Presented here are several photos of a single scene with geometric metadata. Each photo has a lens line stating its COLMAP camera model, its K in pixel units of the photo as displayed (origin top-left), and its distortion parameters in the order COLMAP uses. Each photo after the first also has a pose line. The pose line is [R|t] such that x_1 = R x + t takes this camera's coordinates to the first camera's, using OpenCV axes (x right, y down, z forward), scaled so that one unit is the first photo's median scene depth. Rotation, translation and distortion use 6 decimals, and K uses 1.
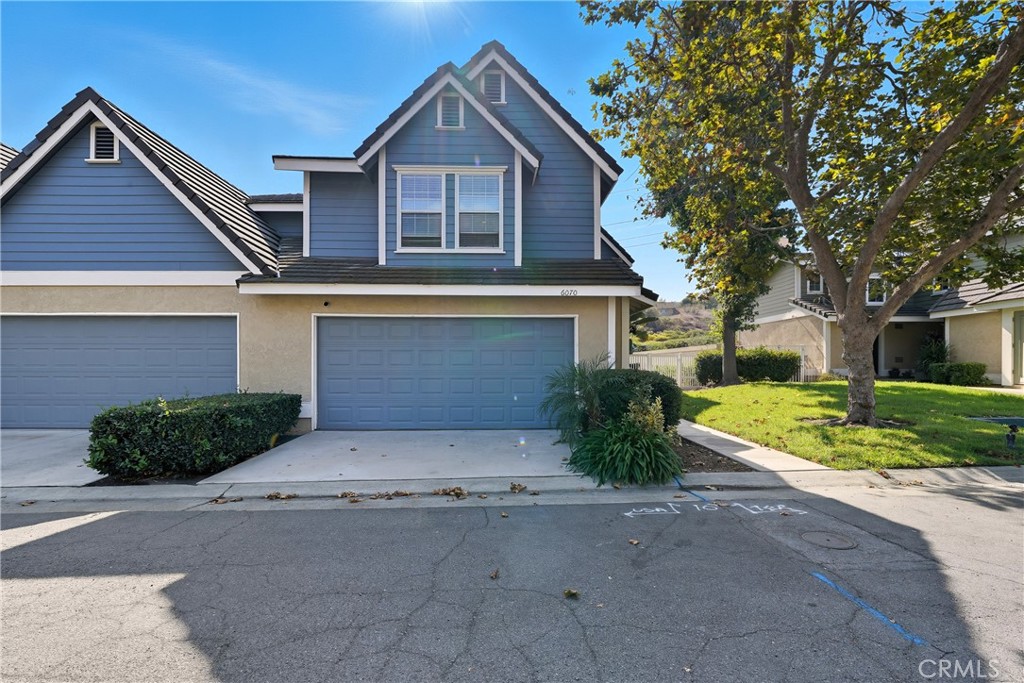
lens RADIAL K [[439.8, 0, 504.4], [0, 439.8, 367.3], [0, 0, 1]] dist [-0.016260, -0.001591]
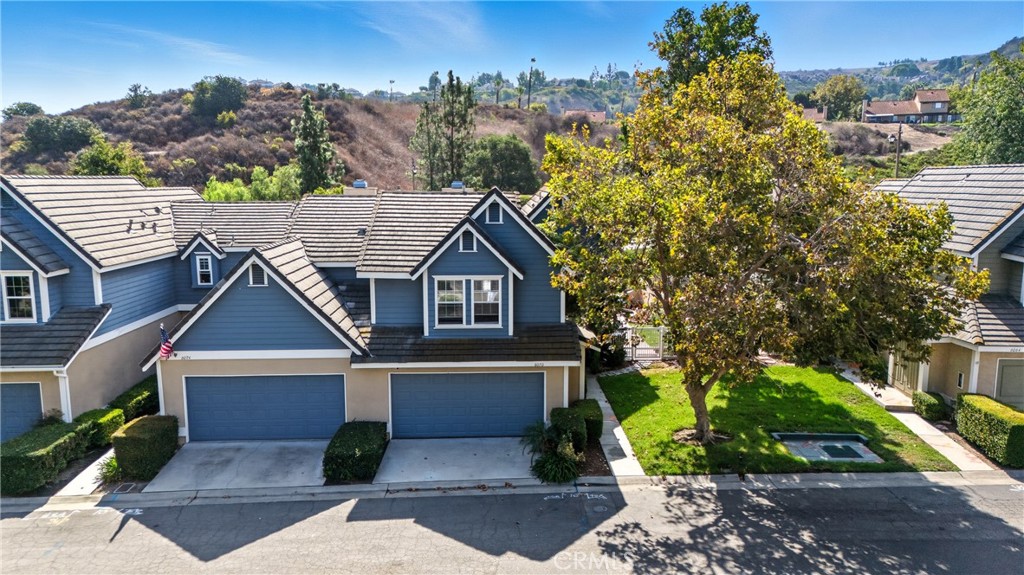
lens RADIAL K [[746.6, 0, 513.4], [0, 746.6, 289.3], [0, 0, 1]] dist [0.048323, -0.028924]
pose [[0.999925, -0.002904, 0.011919, 0.008862], [0.001184, 0.989890, 0.141833, -0.858753], [-0.012211, -0.141808, 0.989819, -1.834645]]
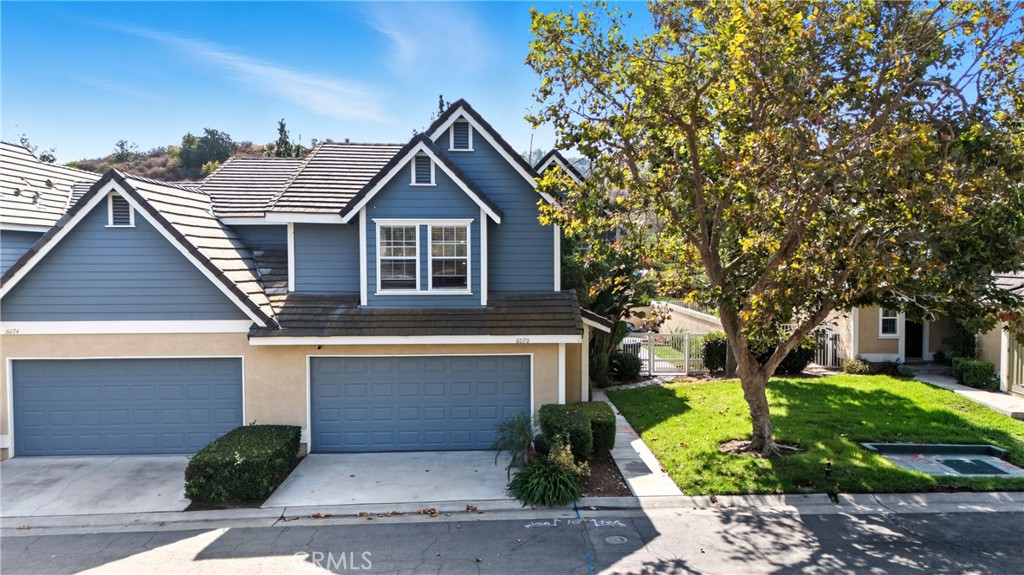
lens RADIAL K [[746.6, 0, 513.5], [0, 746.6, 293.5], [0, 0, 1]] dist [0.048323, -0.028924]
pose [[0.999967, -0.003163, 0.007457, 0.102206], [0.002861, 0.999188, 0.040196, -0.371334], [-0.007578, -0.040174, 0.999164, -1.019880]]
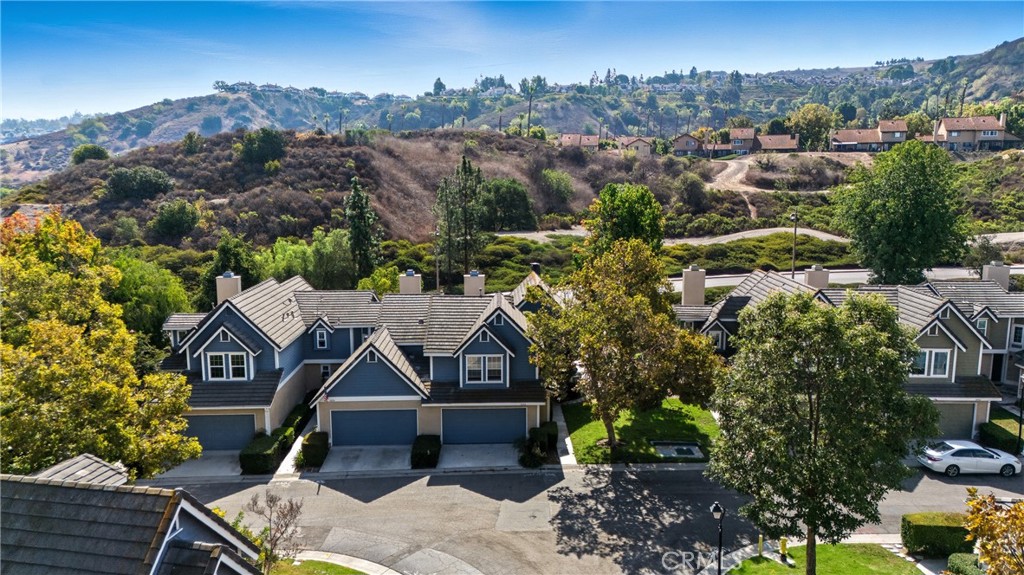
lens RADIAL K [[746.6, 0, 513.9], [0, 746.6, 286.4], [0, 0, 1]] dist [0.048323, -0.028924]
pose [[0.999956, -0.002839, 0.008983, 0.031037], [0.001489, 0.989139, 0.146974, -1.766498], [-0.009302, -0.146954, 0.989100, -4.141709]]
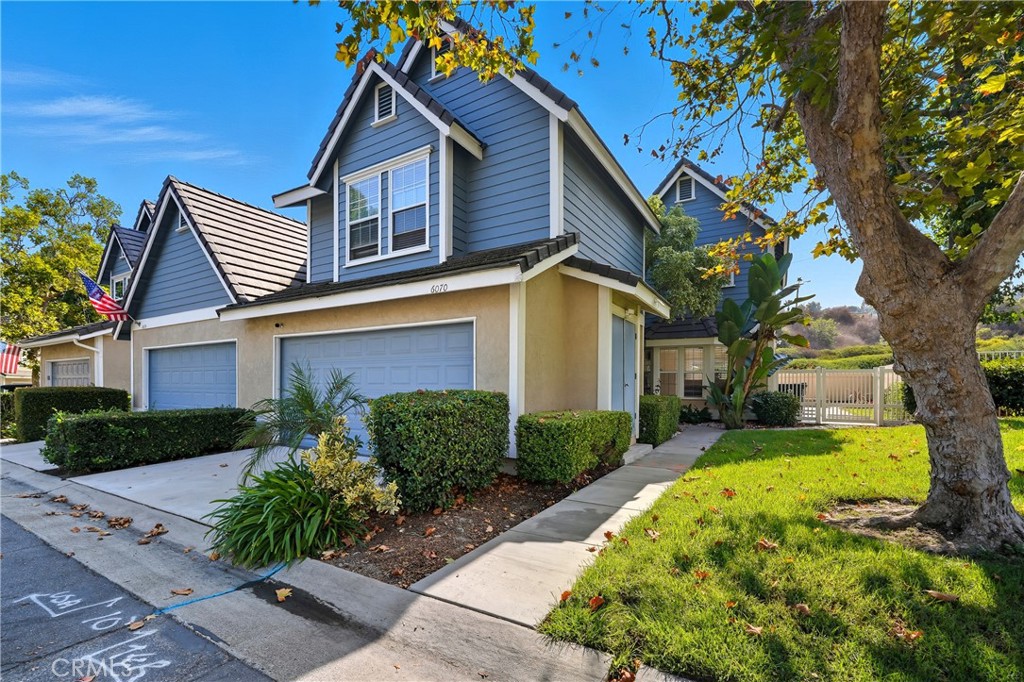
lens RADIAL K [[445.7, 0, 504.2], [0, 445.7, 384.6], [0, 0, 1]] dist [-0.012071, -0.000479]
pose [[0.840055, 0.003750, -0.542489, 0.632775], [-0.008016, 0.999953, -0.005501, -0.001168], [0.542443, 0.008970, 0.840045, 0.403819]]
